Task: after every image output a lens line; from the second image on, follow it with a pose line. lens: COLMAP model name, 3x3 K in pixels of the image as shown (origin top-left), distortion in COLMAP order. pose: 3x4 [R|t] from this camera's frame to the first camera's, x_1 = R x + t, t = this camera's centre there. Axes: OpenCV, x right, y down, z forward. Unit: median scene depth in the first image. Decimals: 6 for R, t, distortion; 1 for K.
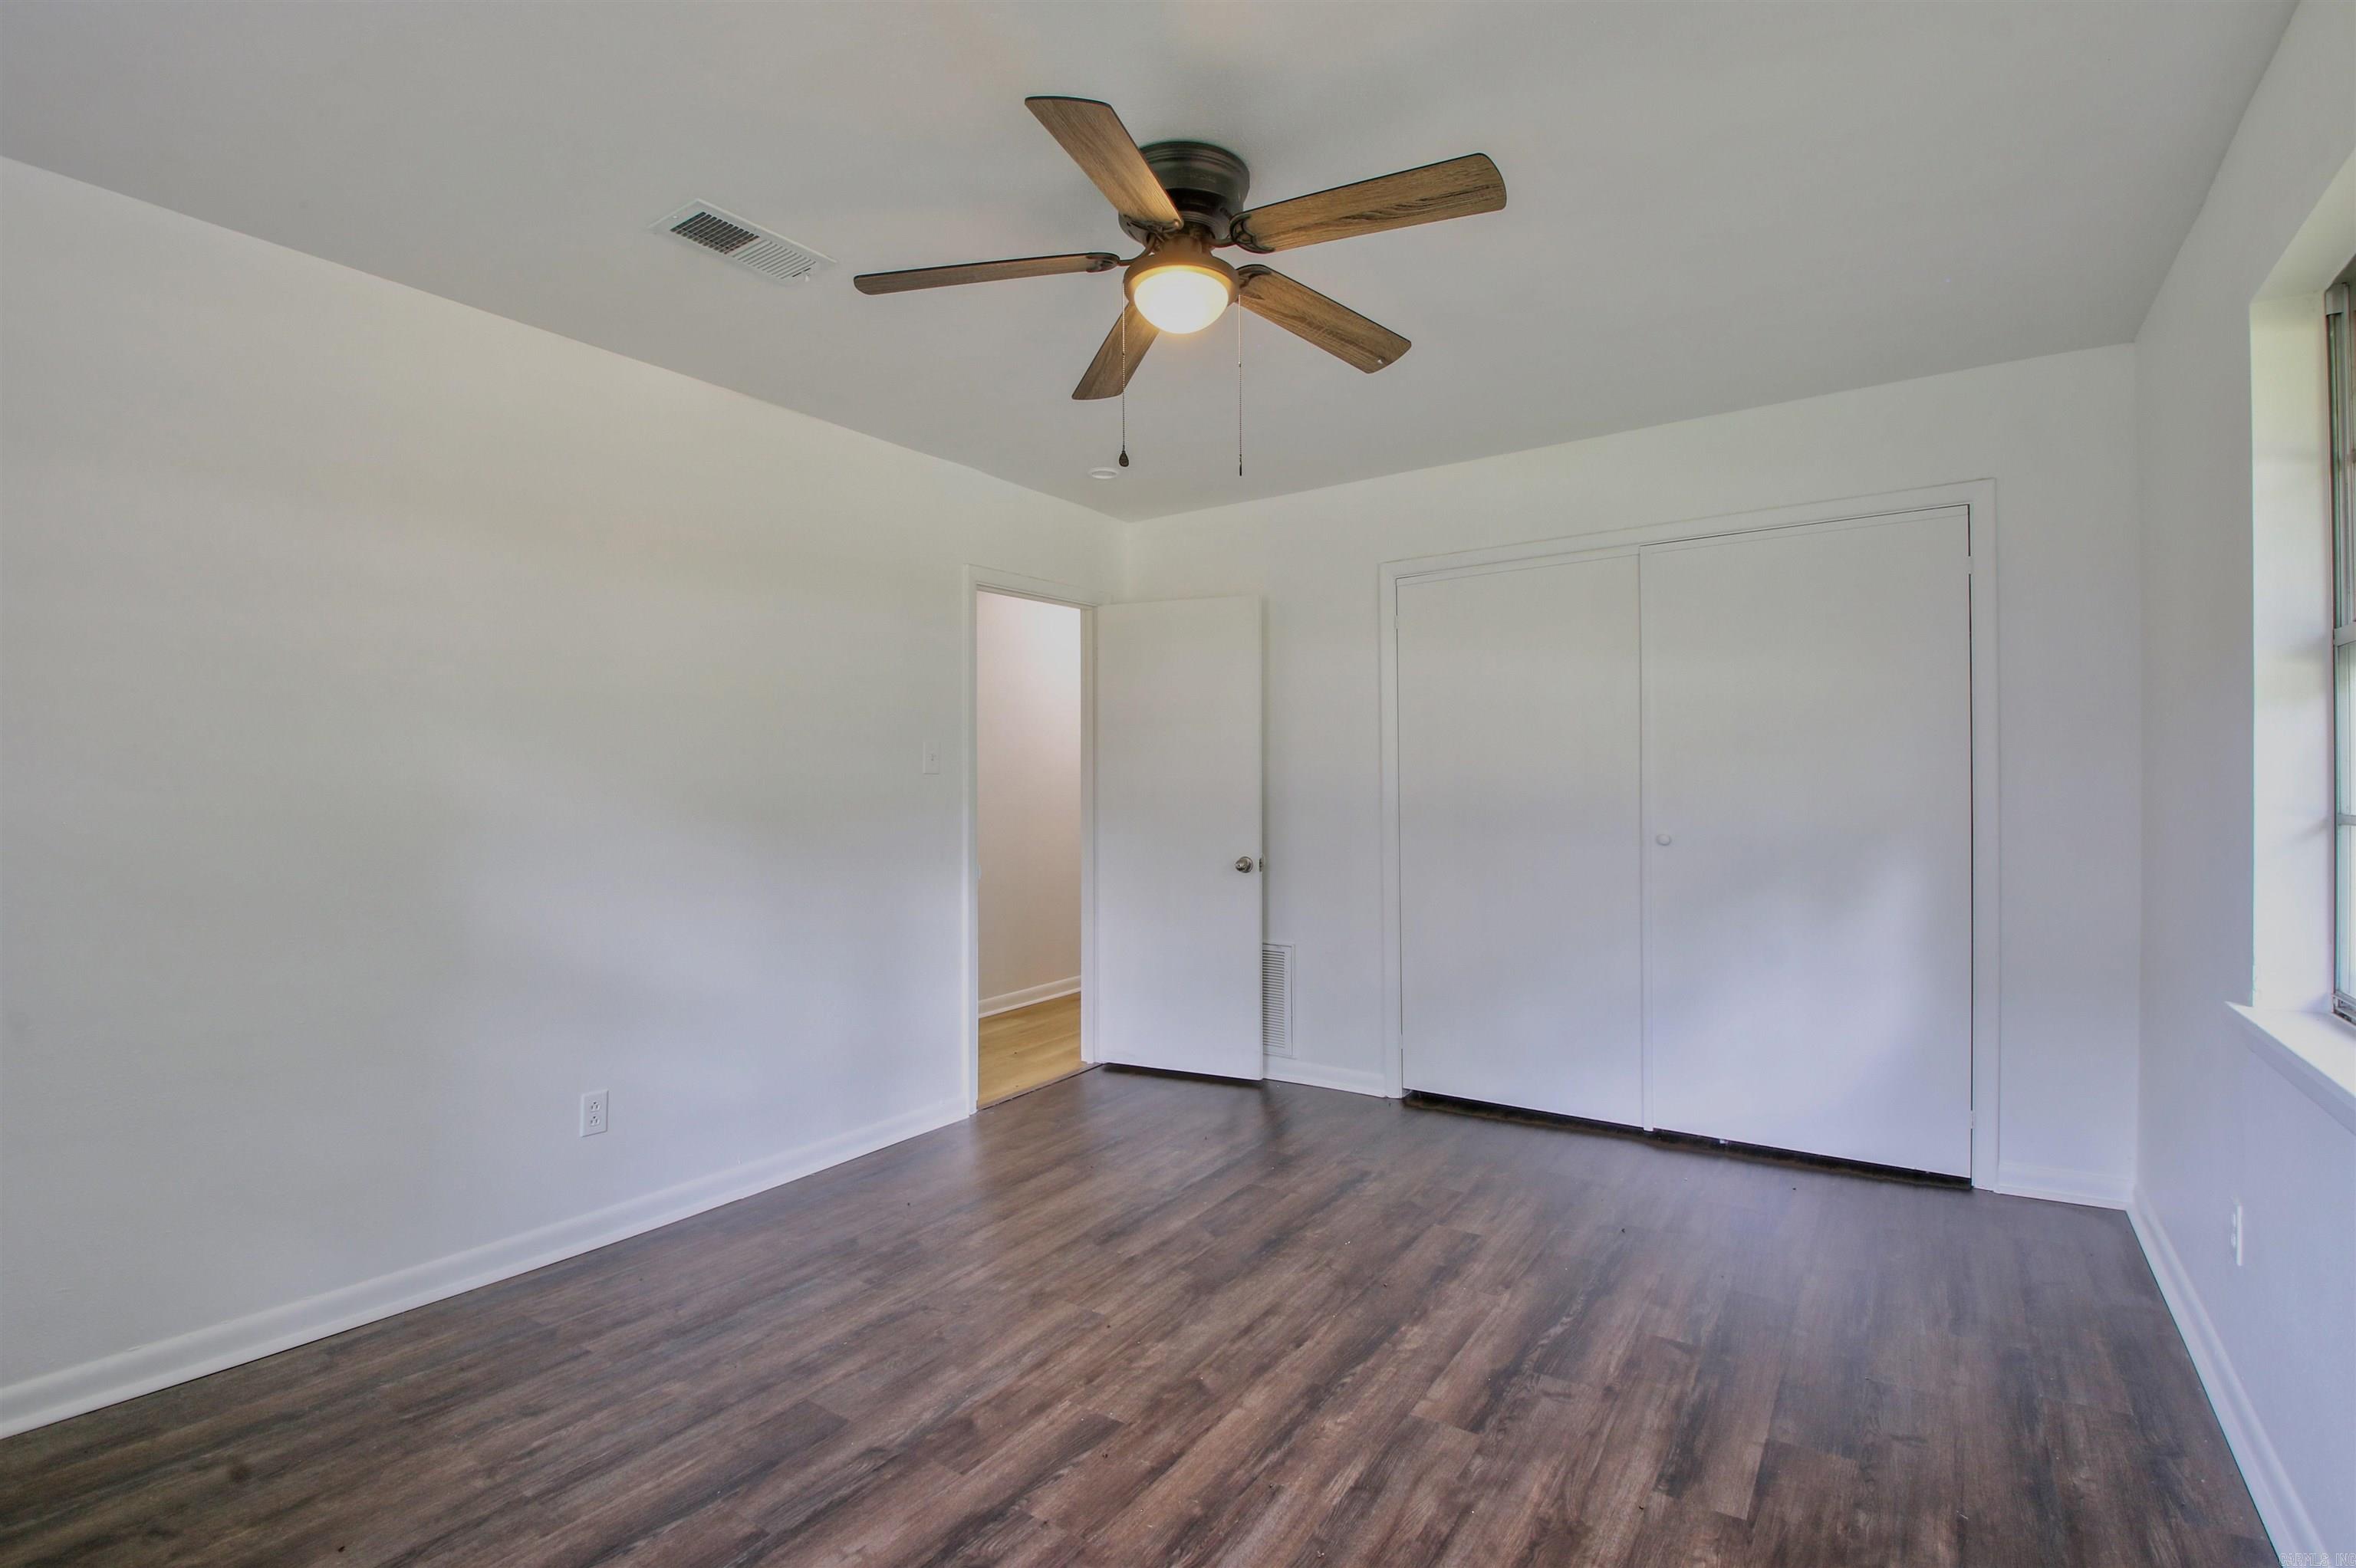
lens RADIAL K [[1092.5, 0, 1182.5], [0, 1092.5, 770.2], [0, 0, 1]] dist [0.014719, -0.025636]
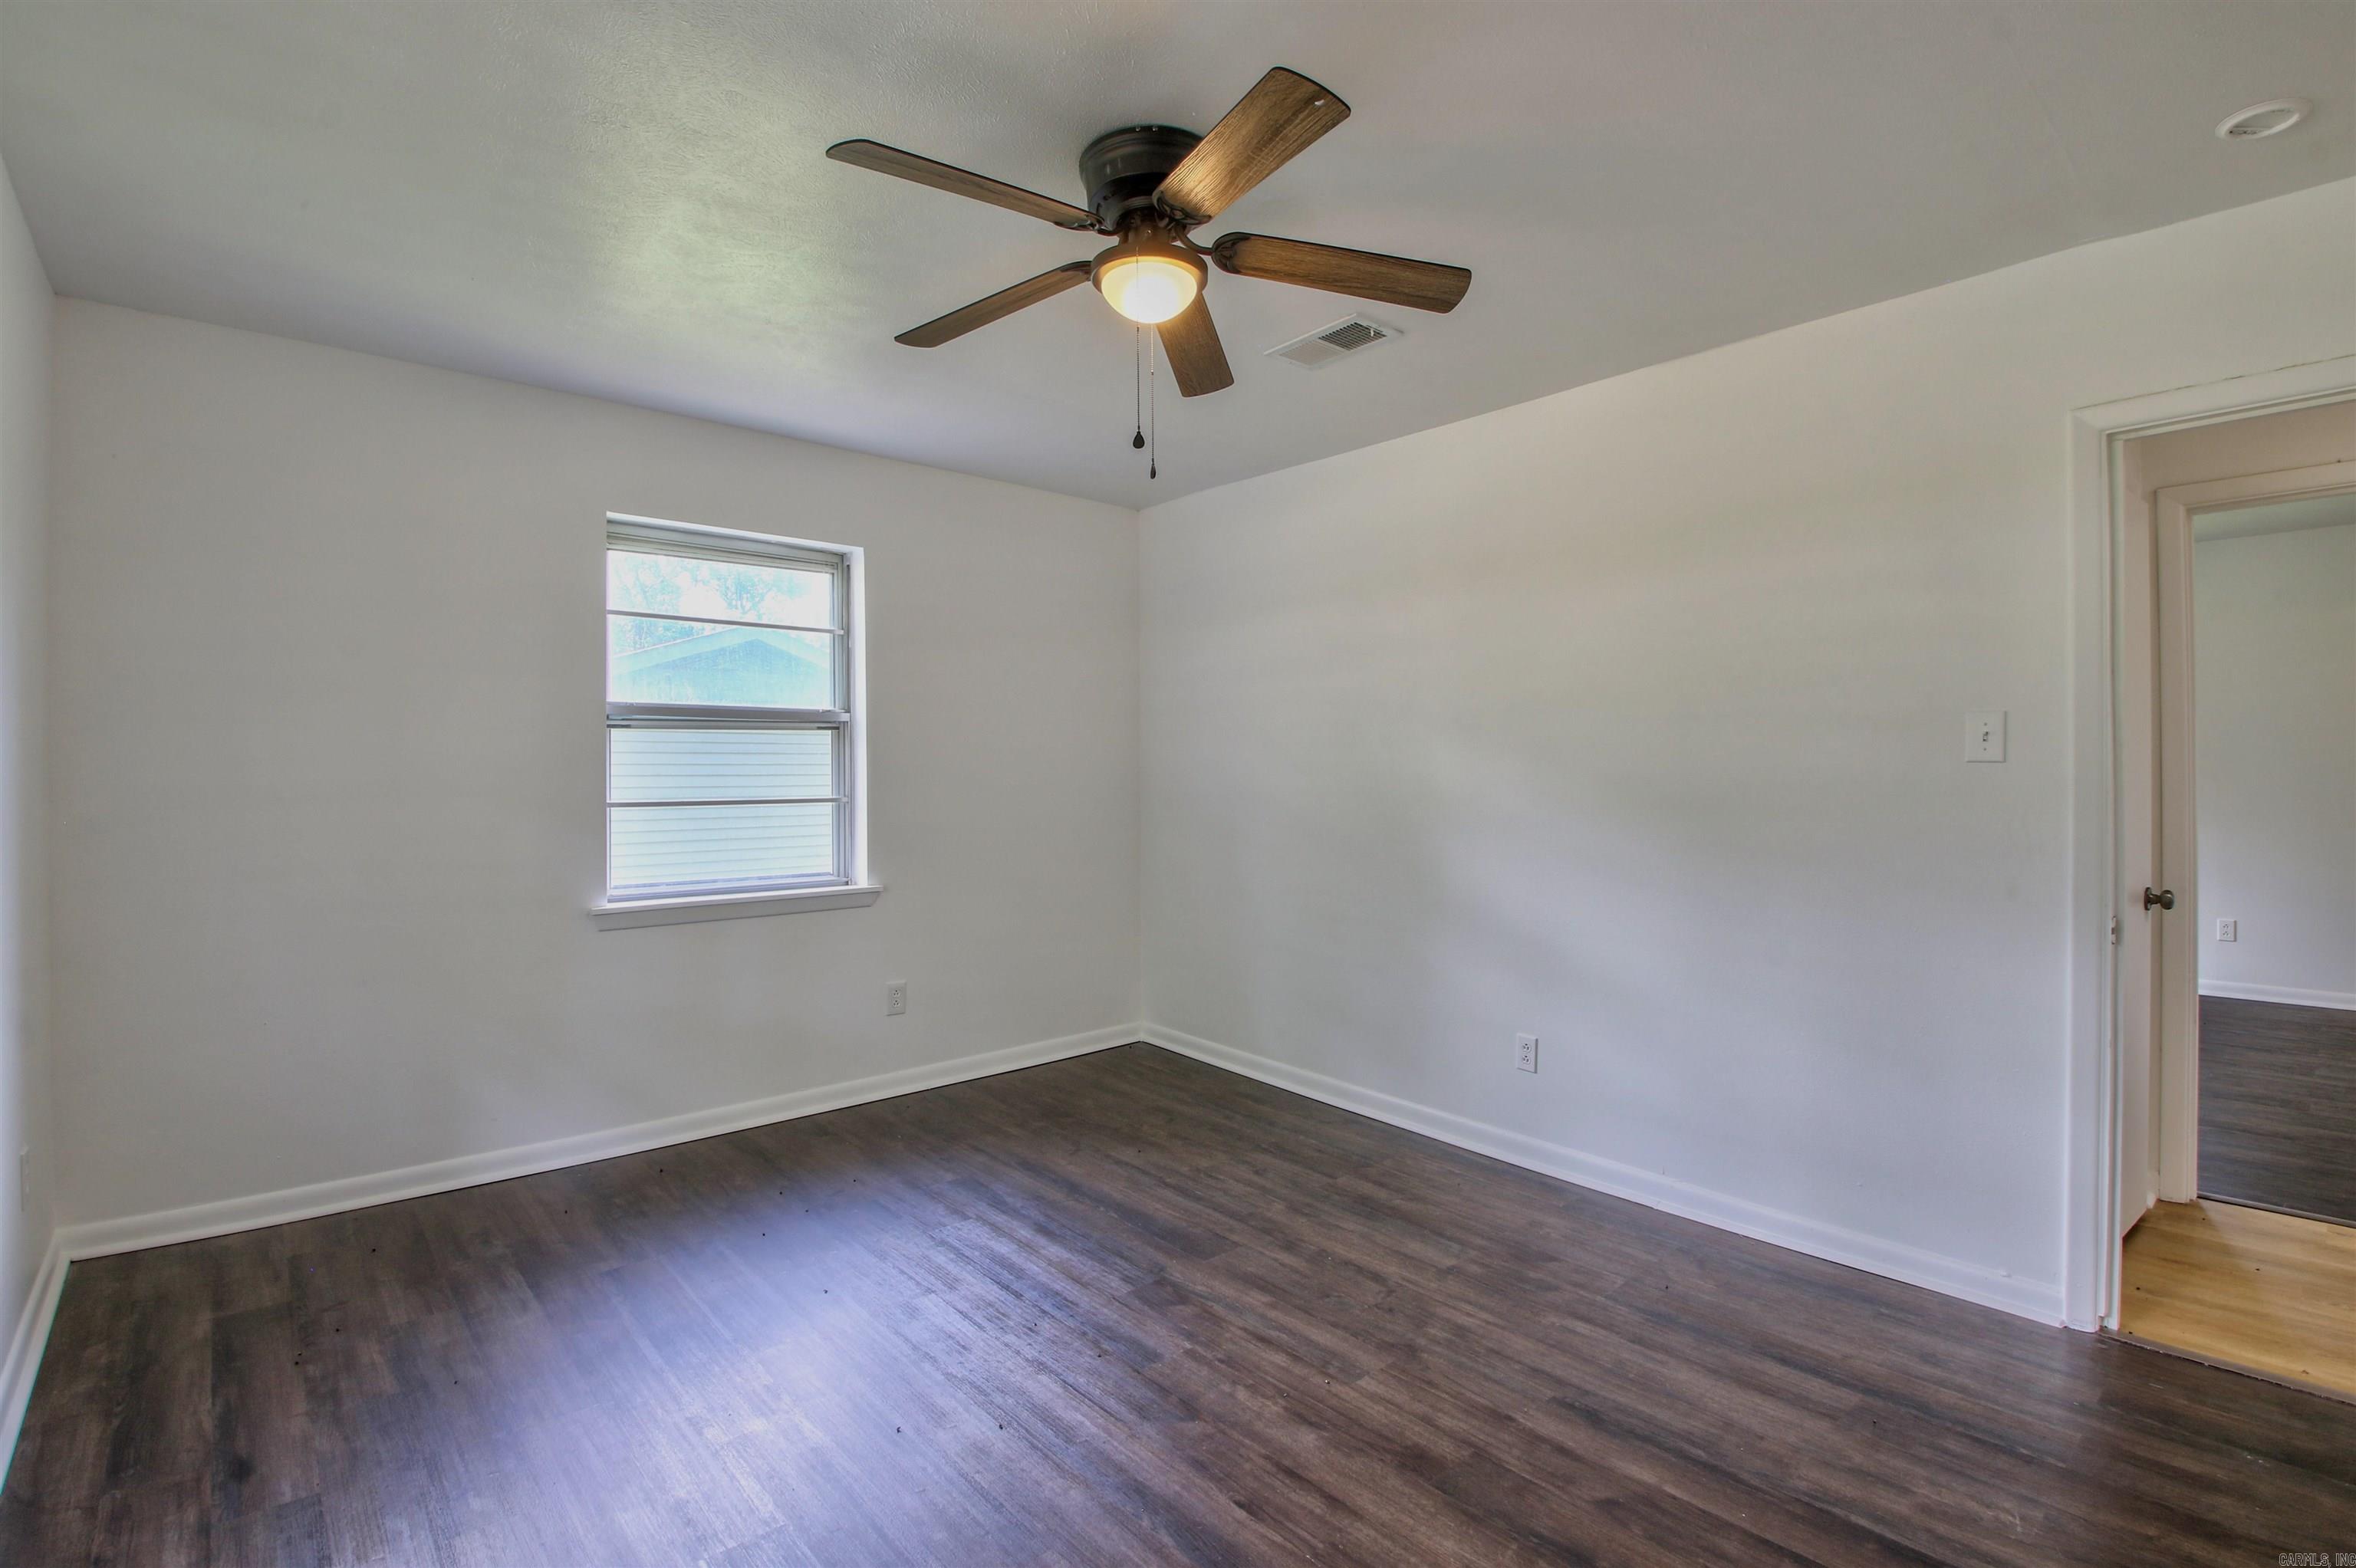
lens RADIAL K [[1092.5, 0, 1182.5], [0, 1092.5, 770.2], [0, 0, 1]] dist [0.014719, -0.025636]
pose [[-0.241688, 0.002510, -0.970351, 0.801973], [0.003951, 0.999991, 0.001602, 0.006847], [0.970346, -0.003447, -0.241696, 1.070369]]
